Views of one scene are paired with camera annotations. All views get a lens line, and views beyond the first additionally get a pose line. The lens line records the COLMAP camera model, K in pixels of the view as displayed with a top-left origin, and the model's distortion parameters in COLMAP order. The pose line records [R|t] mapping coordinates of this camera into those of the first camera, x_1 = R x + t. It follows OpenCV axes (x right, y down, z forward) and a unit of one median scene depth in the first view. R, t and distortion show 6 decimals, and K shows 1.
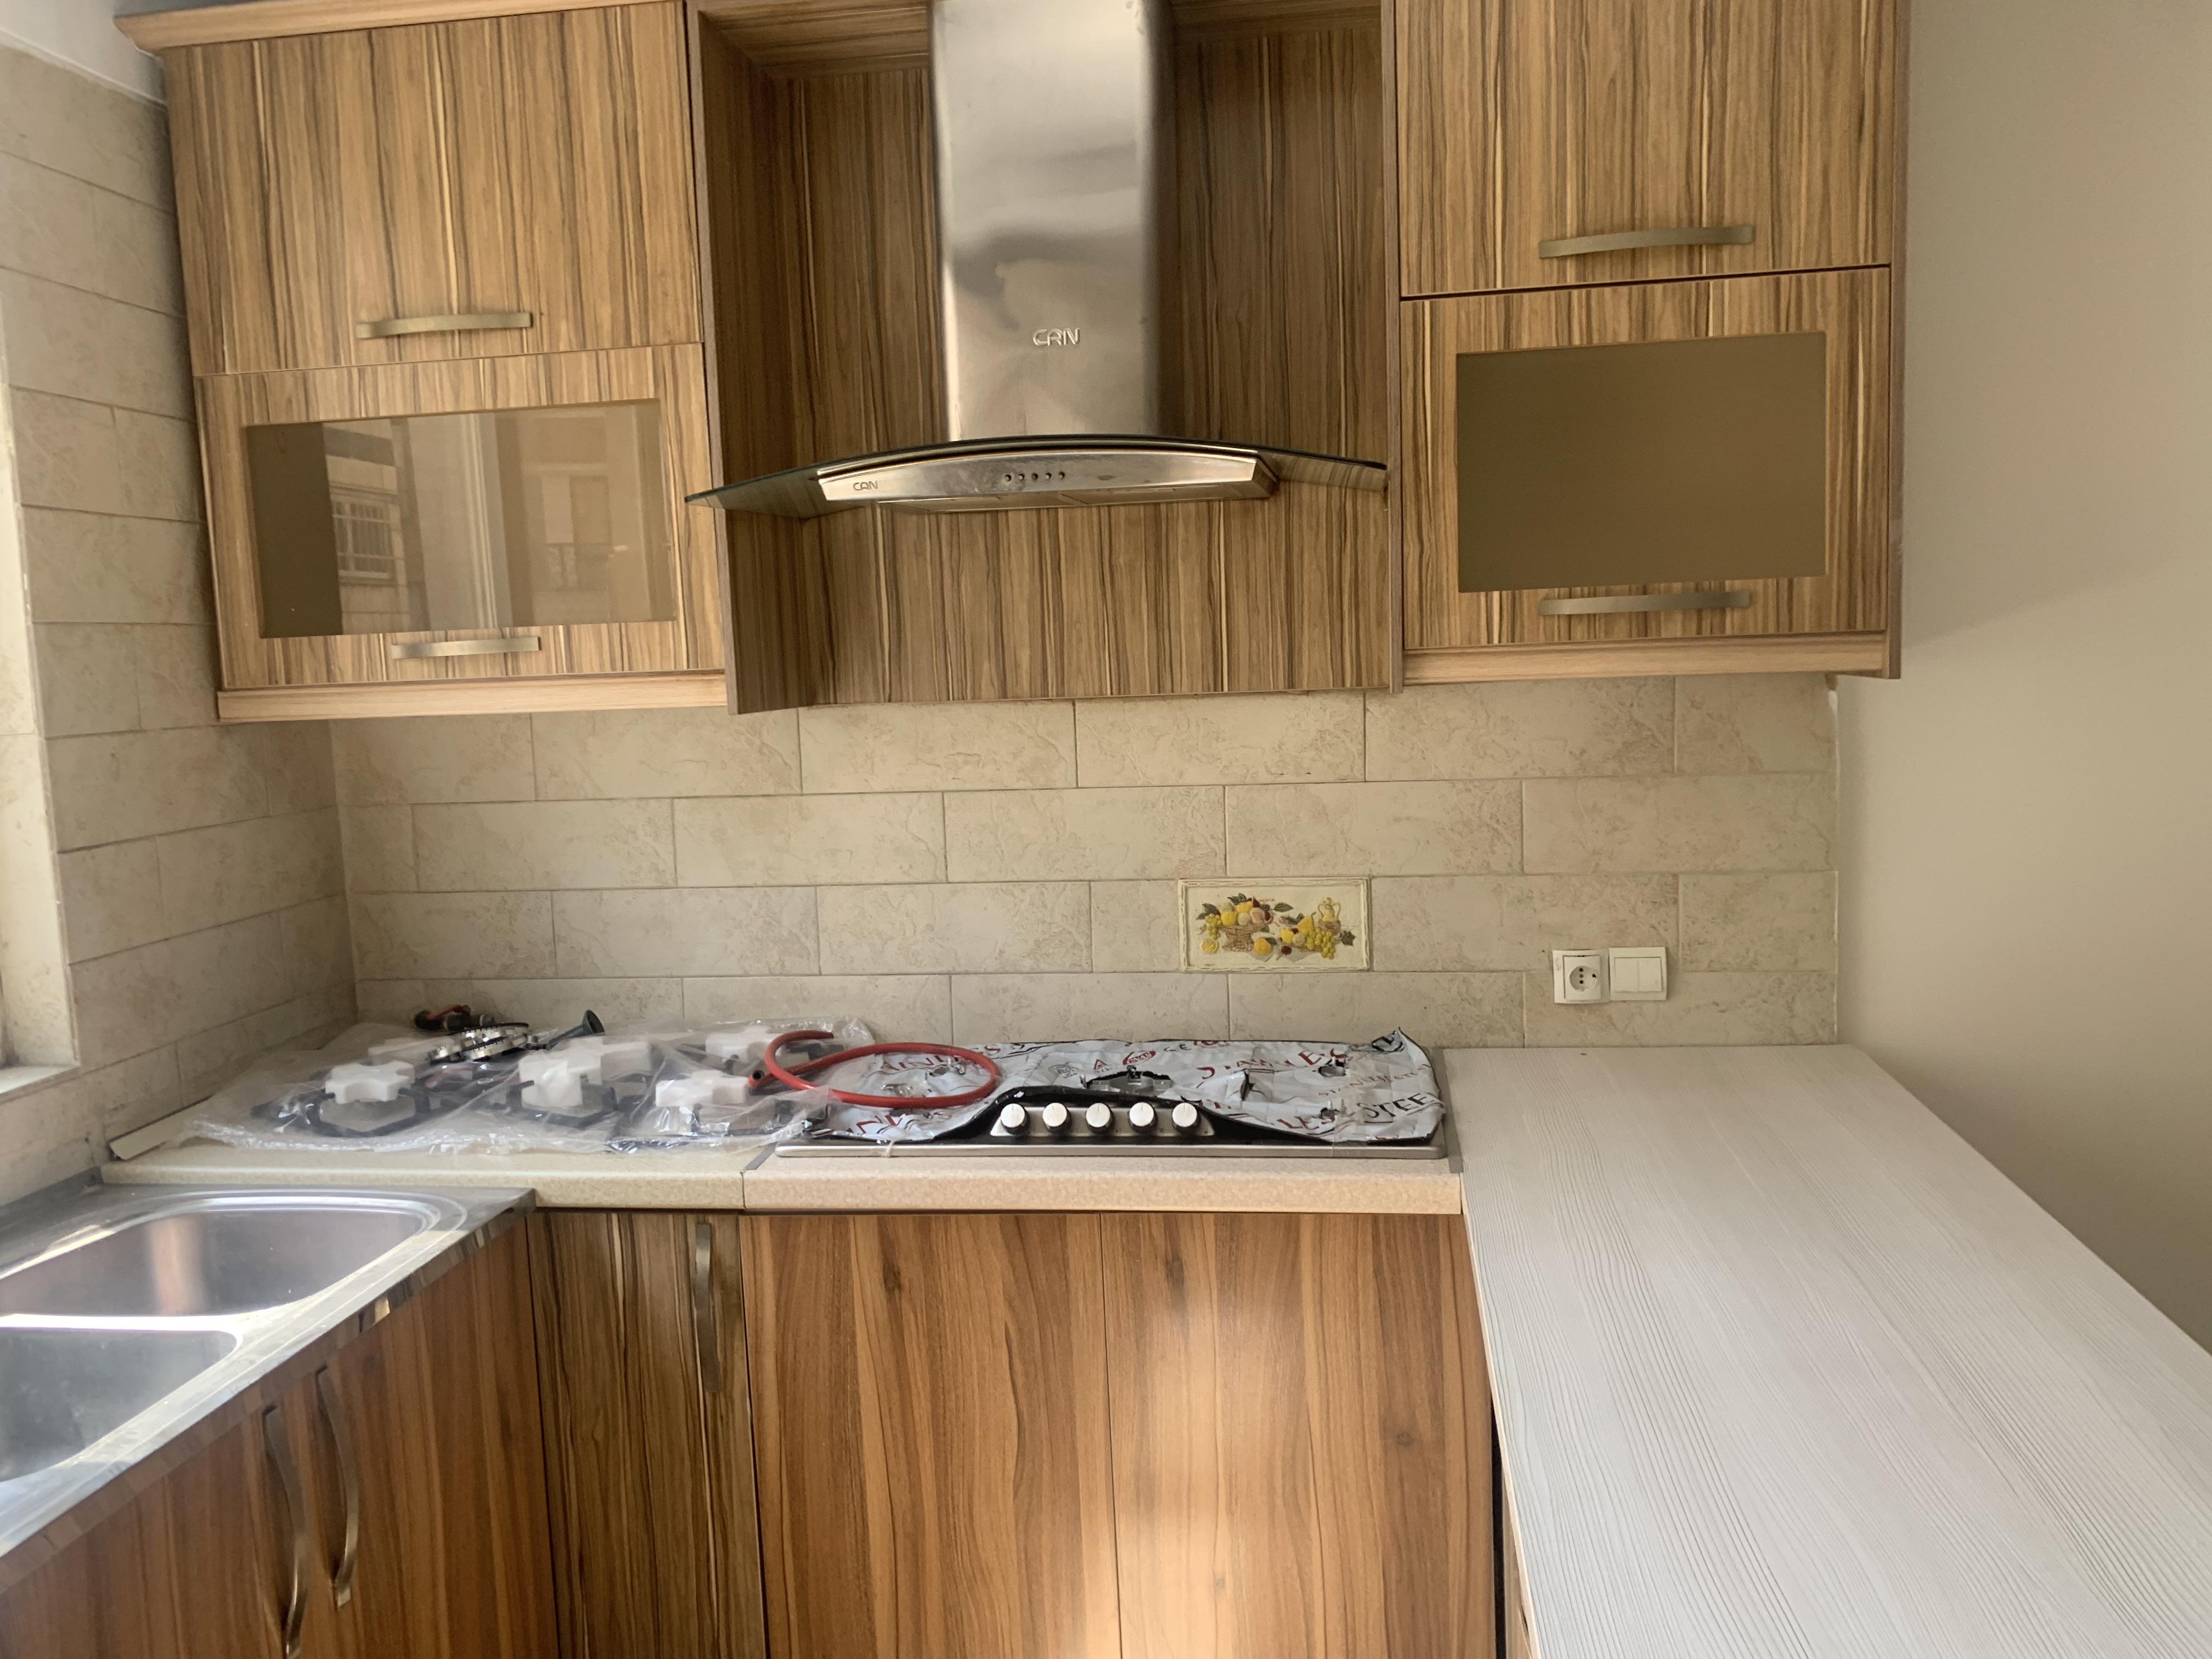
lens RADIAL K [[1675.9, 0, 1117.0], [0, 1675.9, 809.9], [0, 0, 1]] dist [0.046877, -0.080142]
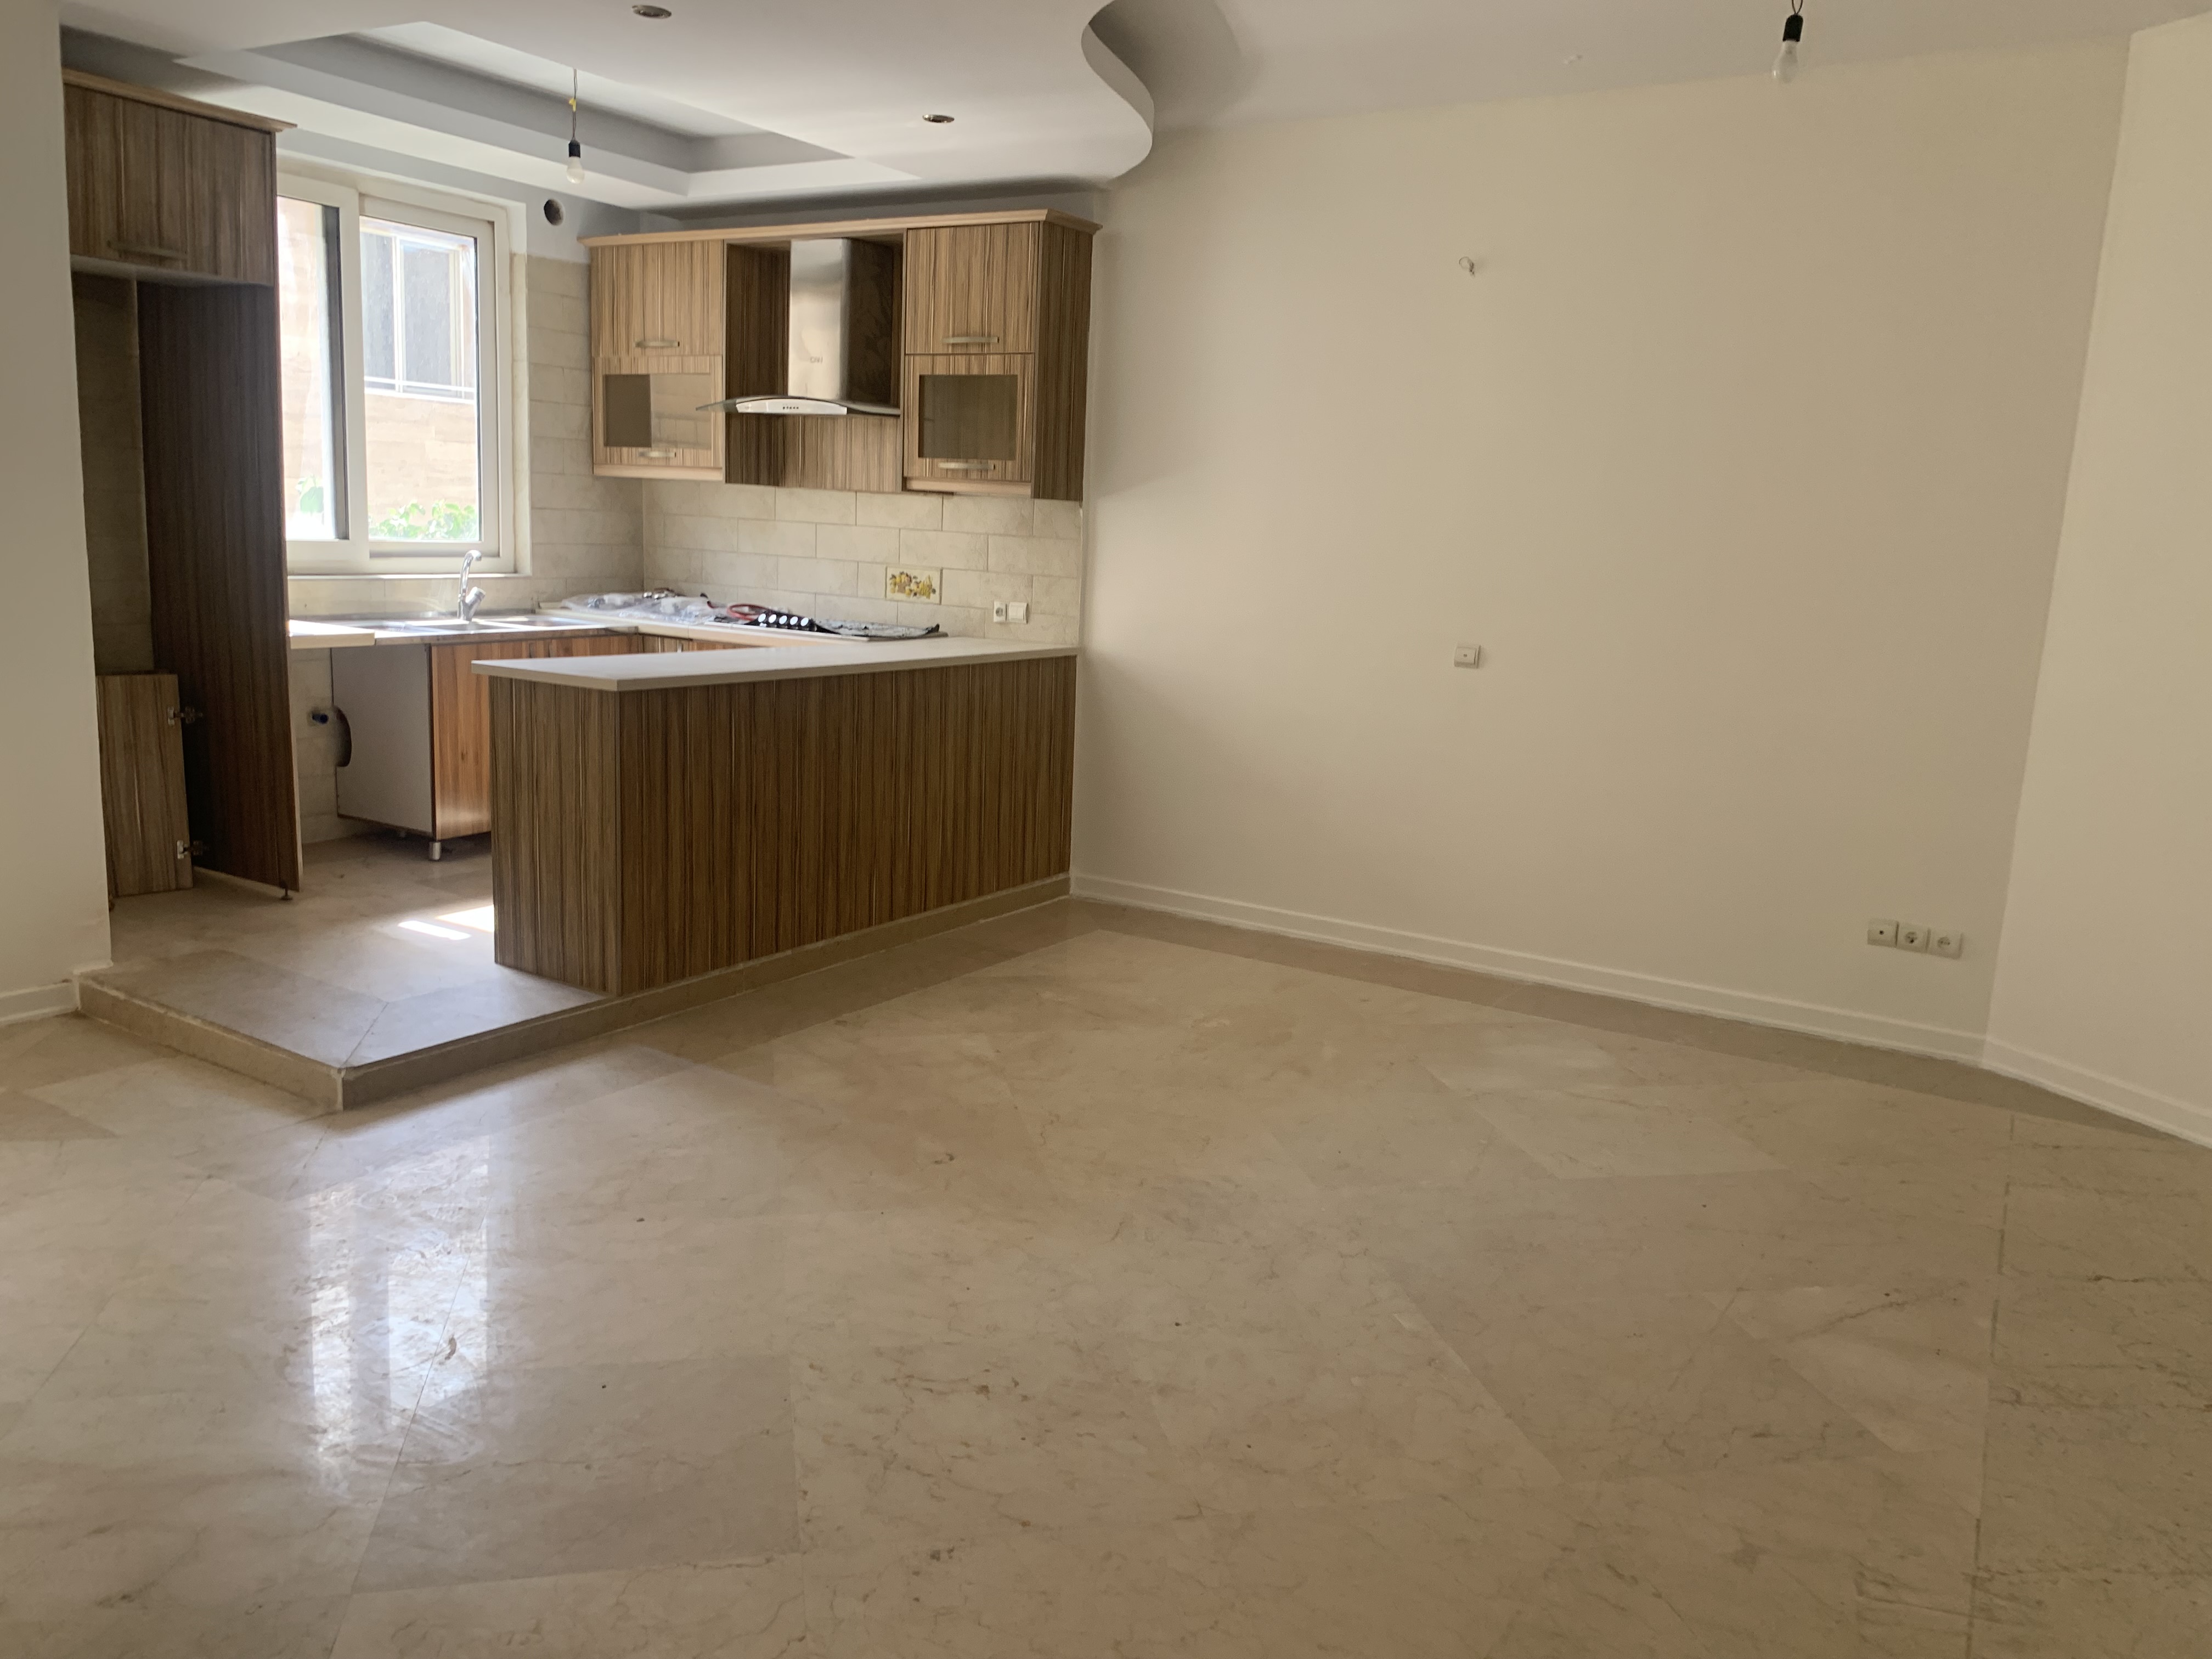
lens RADIAL K [[1675.9, 0, 1117.0], [0, 1675.9, 809.9], [0, 0, 1]] dist [0.046877, -0.080142]
pose [[0.911413, 0.149275, -0.383461, 1.588356], [-0.120648, 0.987866, 0.097805, 0.134162], [0.393408, -0.042877, 0.918364, -1.431306]]
